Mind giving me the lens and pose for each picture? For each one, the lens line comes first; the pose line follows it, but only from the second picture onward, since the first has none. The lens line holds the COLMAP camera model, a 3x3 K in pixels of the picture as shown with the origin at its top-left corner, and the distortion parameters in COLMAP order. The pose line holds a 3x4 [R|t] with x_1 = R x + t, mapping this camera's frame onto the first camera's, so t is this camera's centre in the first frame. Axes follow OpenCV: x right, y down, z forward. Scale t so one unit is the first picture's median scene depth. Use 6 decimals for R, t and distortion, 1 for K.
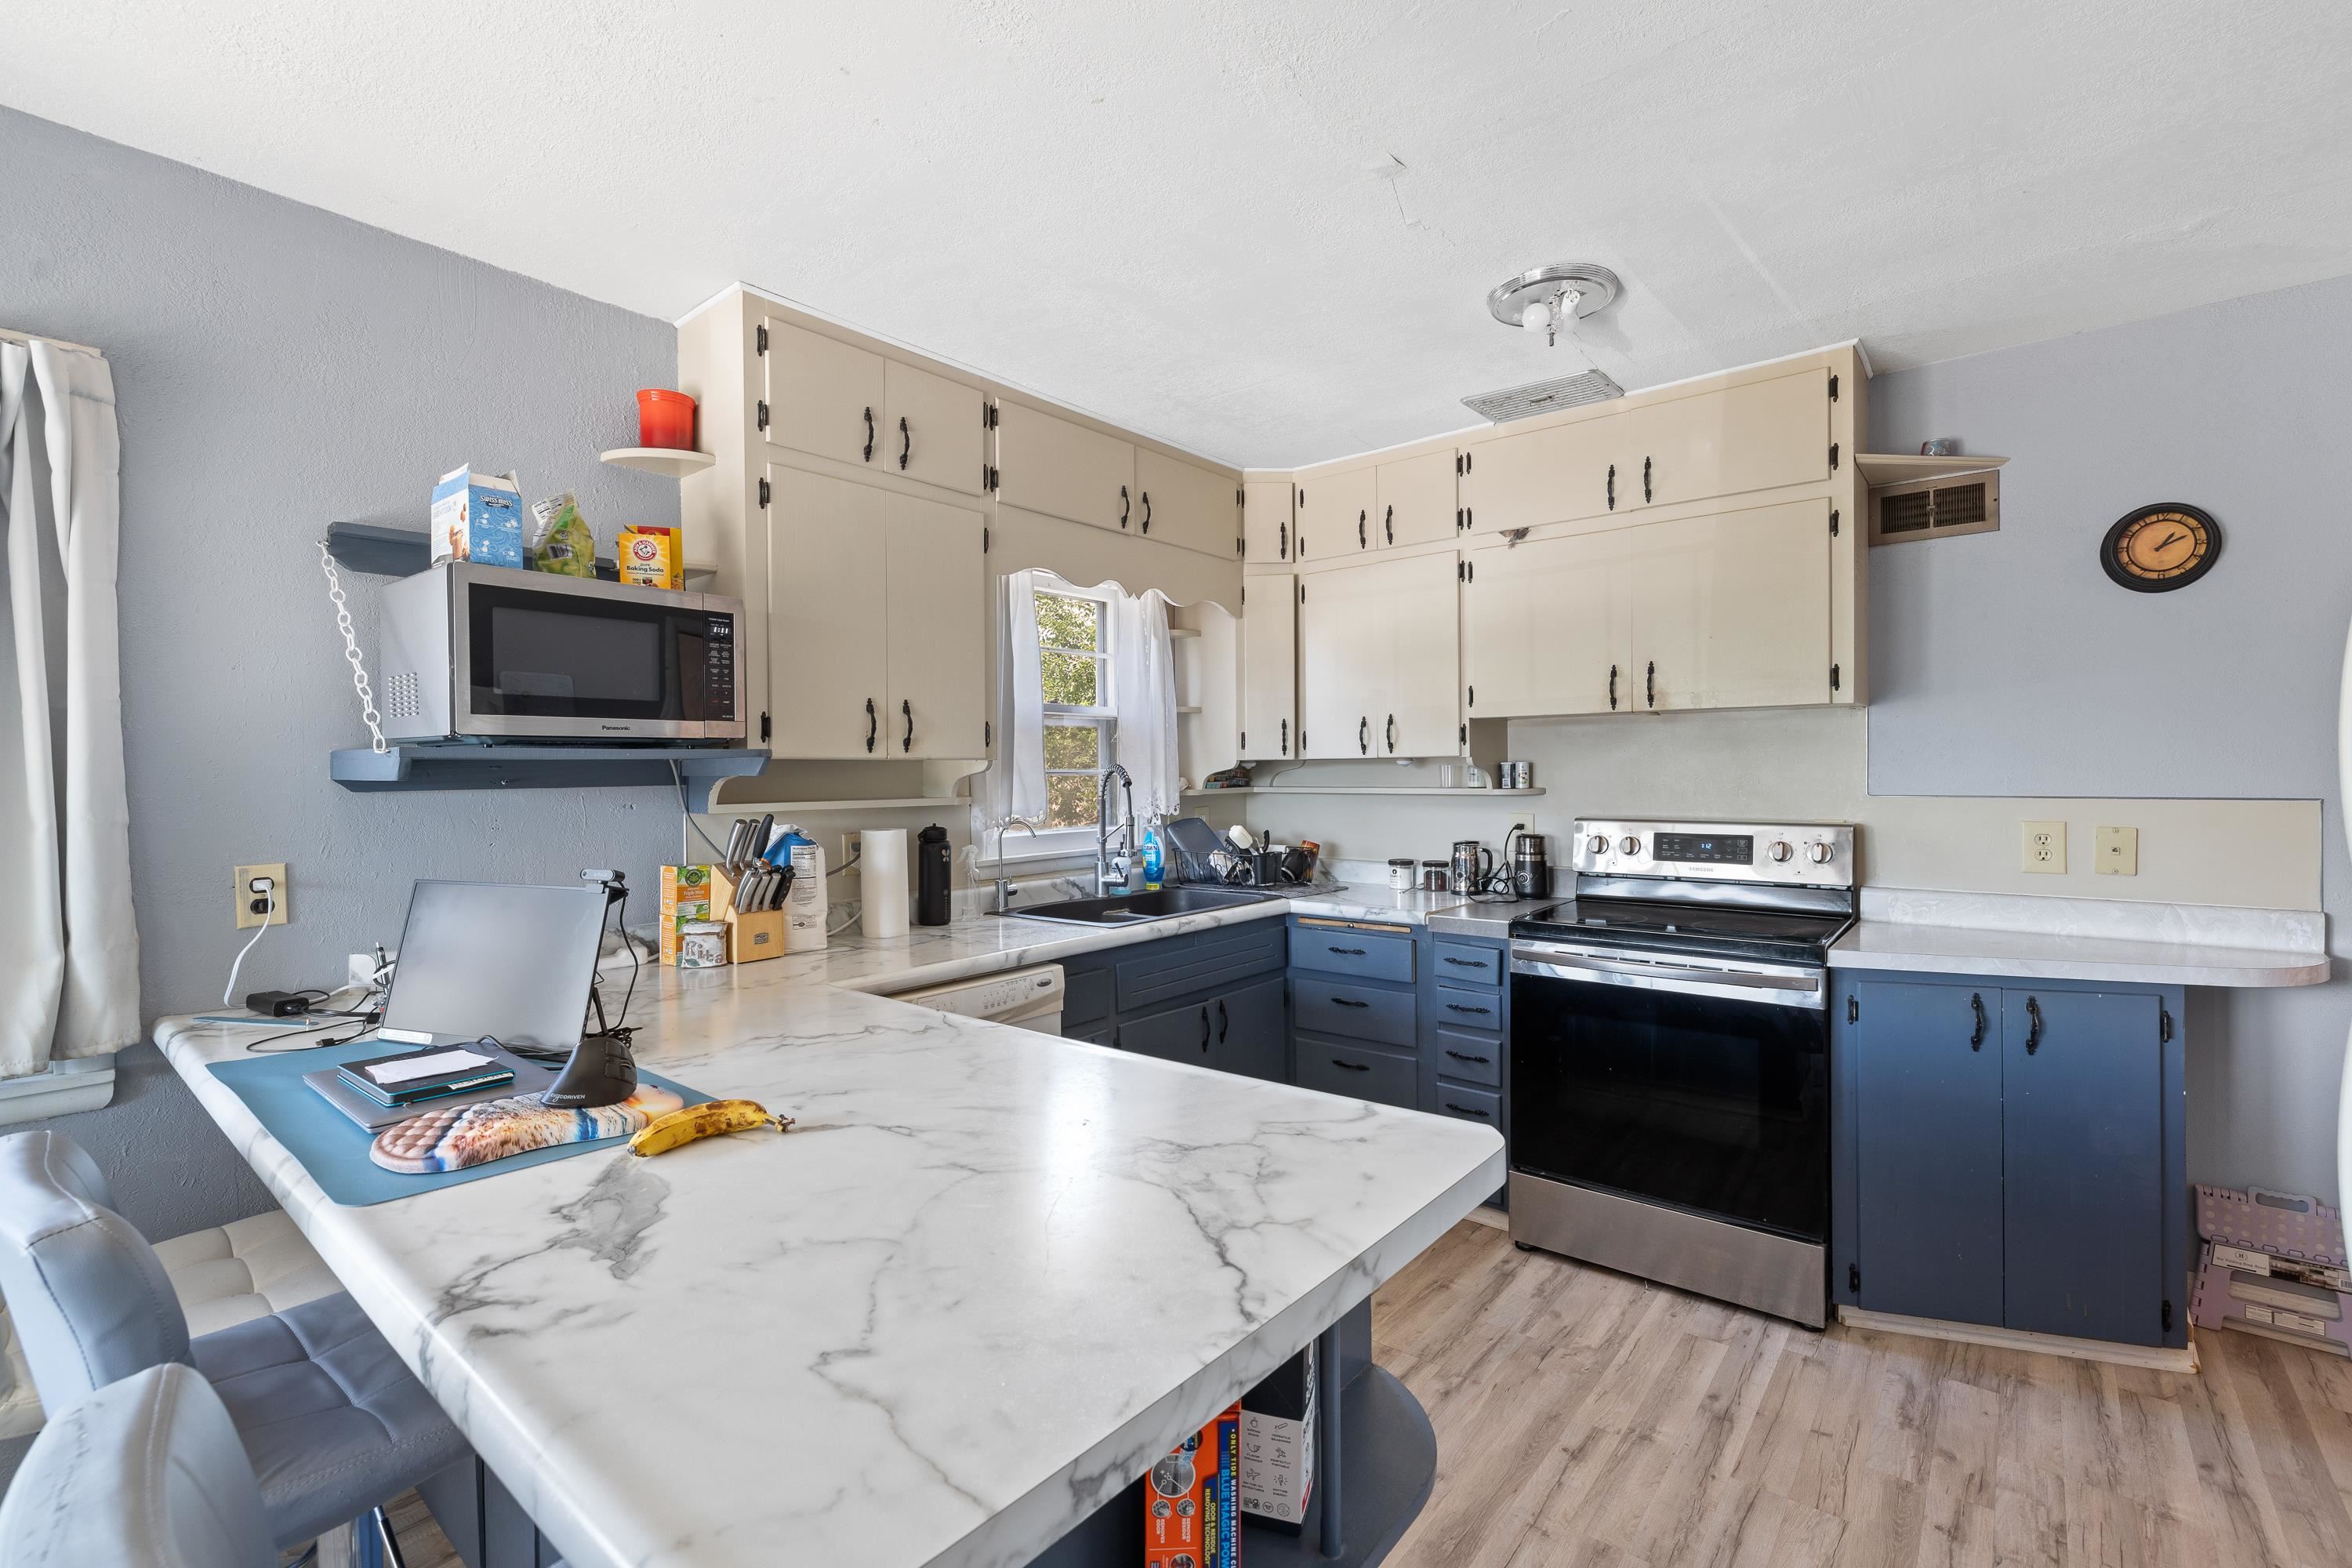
lens RADIAL K [[1020.9, 0, 1186.0], [0, 1020.9, 780.5], [0, 0, 1]] dist [-0.007783, 0.002115]
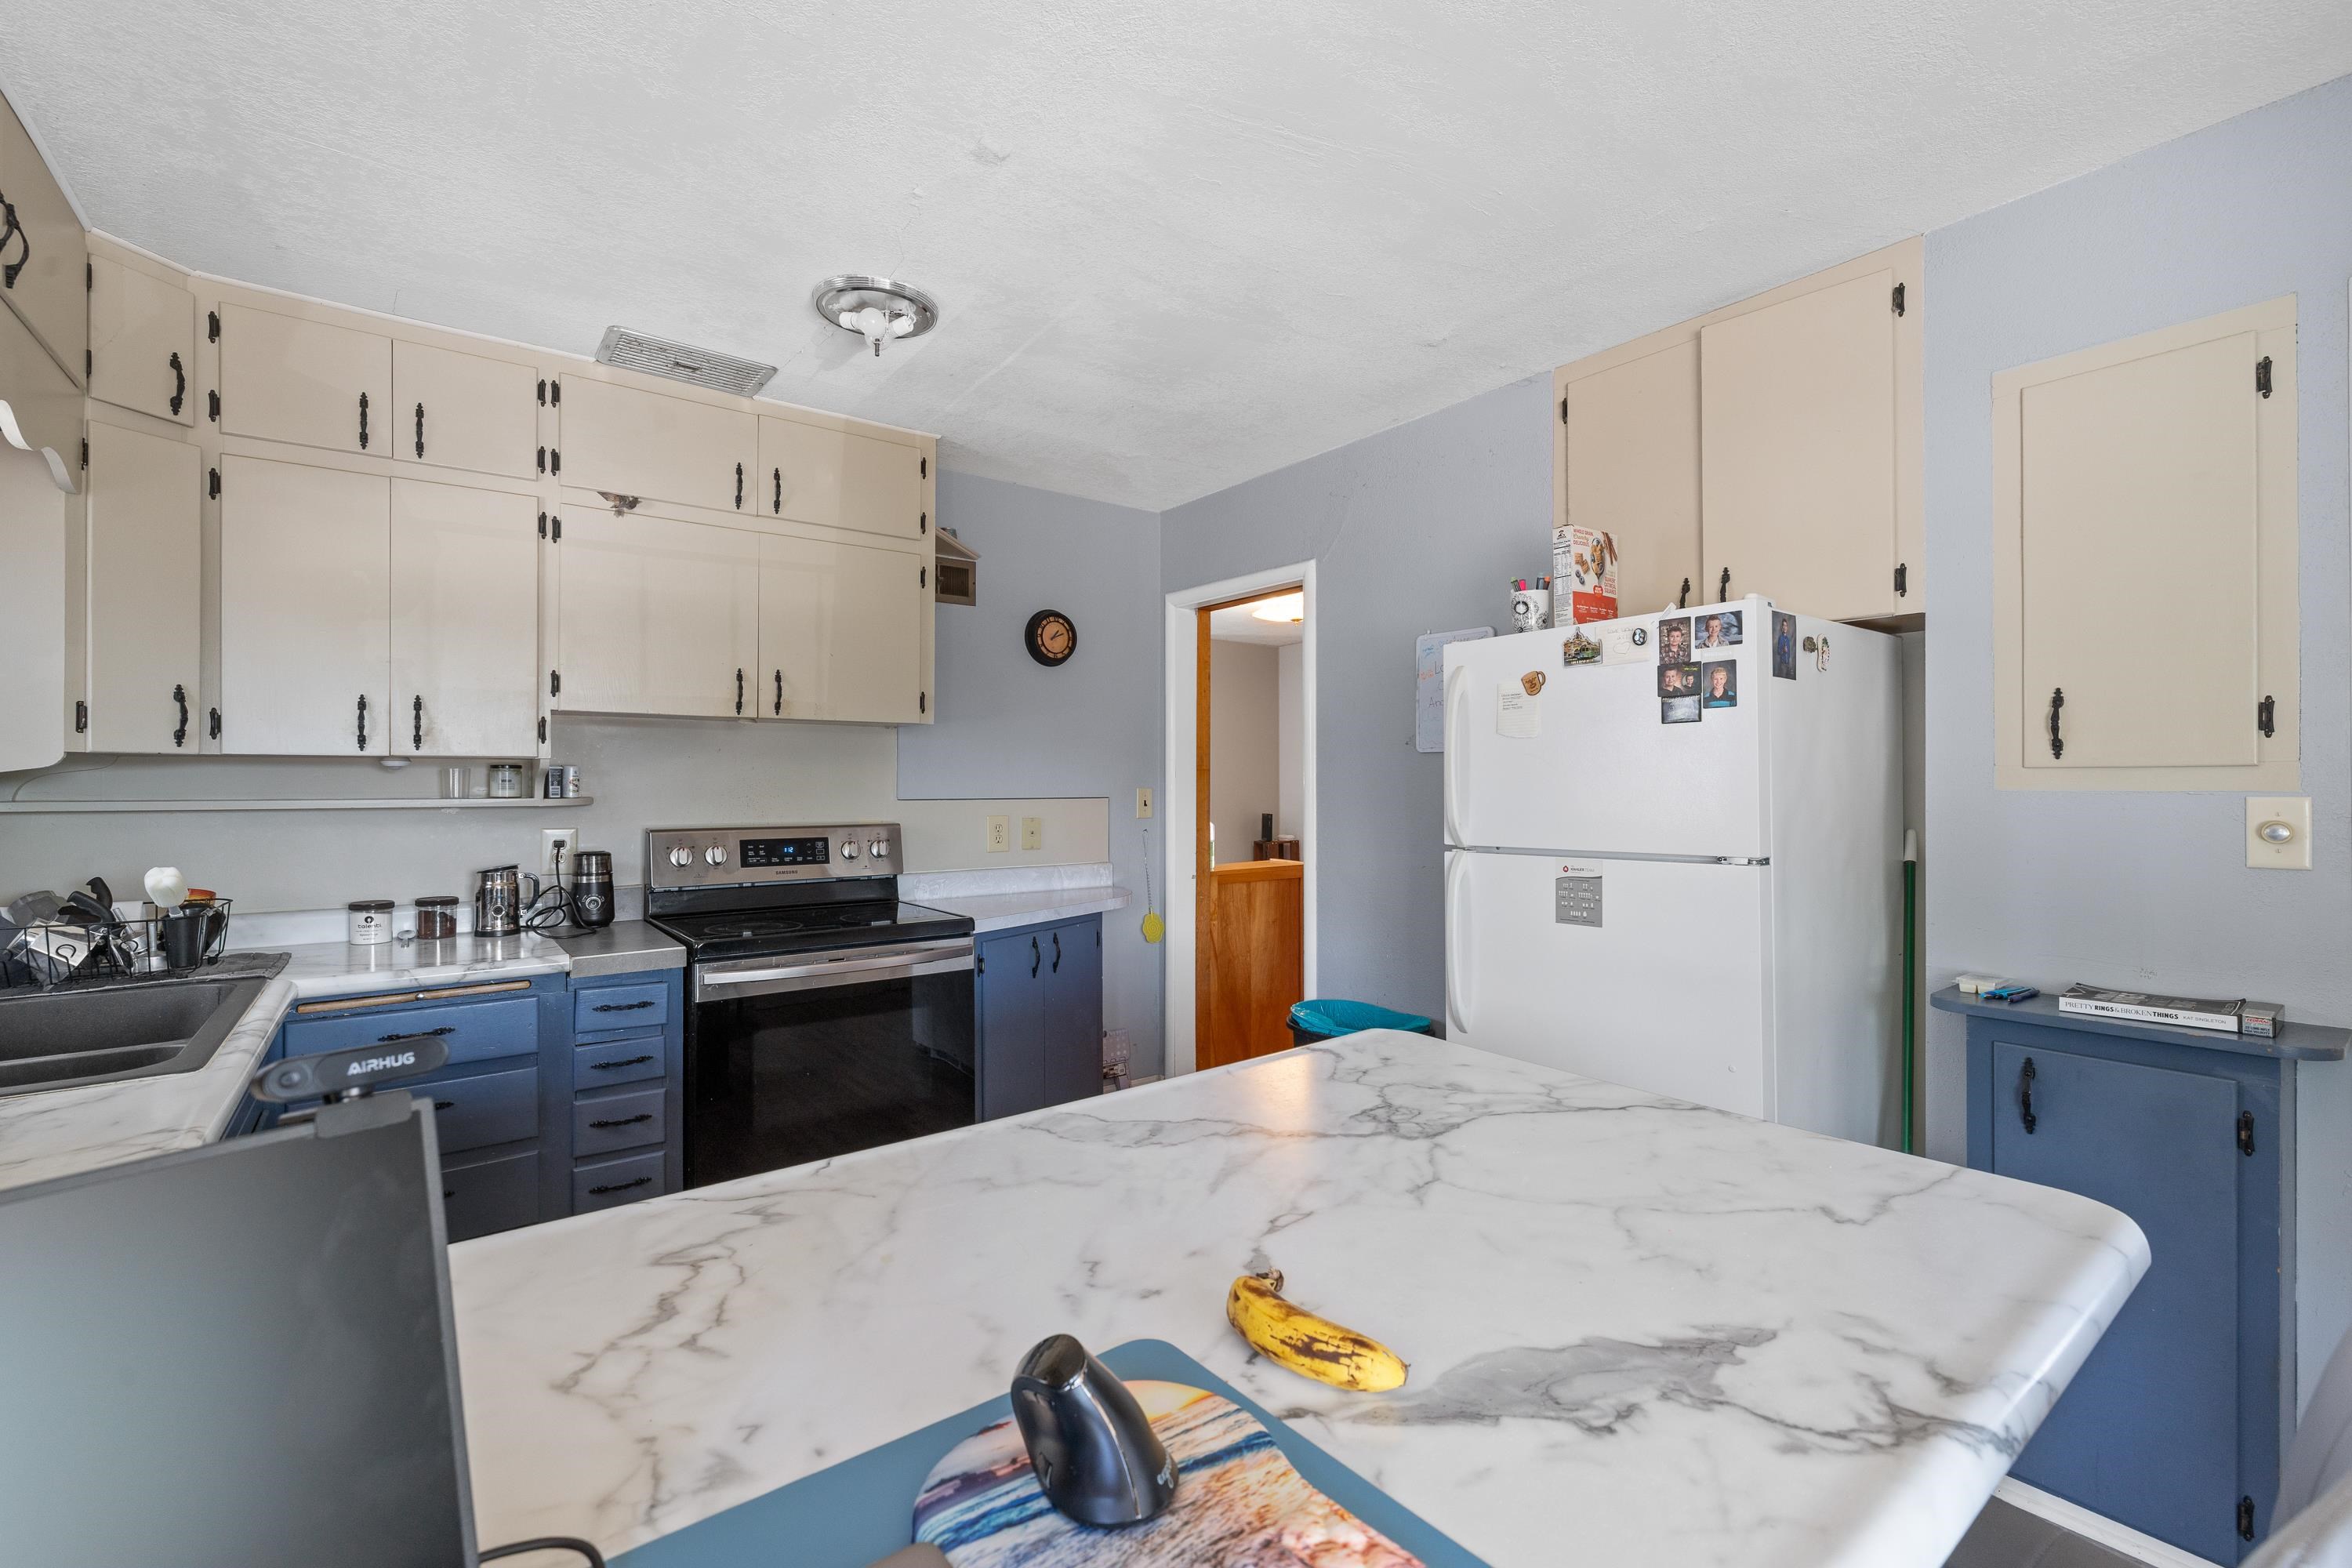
lens RADIAL K [[1020.9, 0, 1187.1], [0, 1020.9, 784.7], [0, 0, 1]] dist [-0.007783, 0.002115]
pose [[0.221220, 0.004629, 0.975213, -0.454874], [0.007390, 0.999952, -0.006422, 0.007229], [-0.975196, 0.008628, 0.221175, 0.388565]]
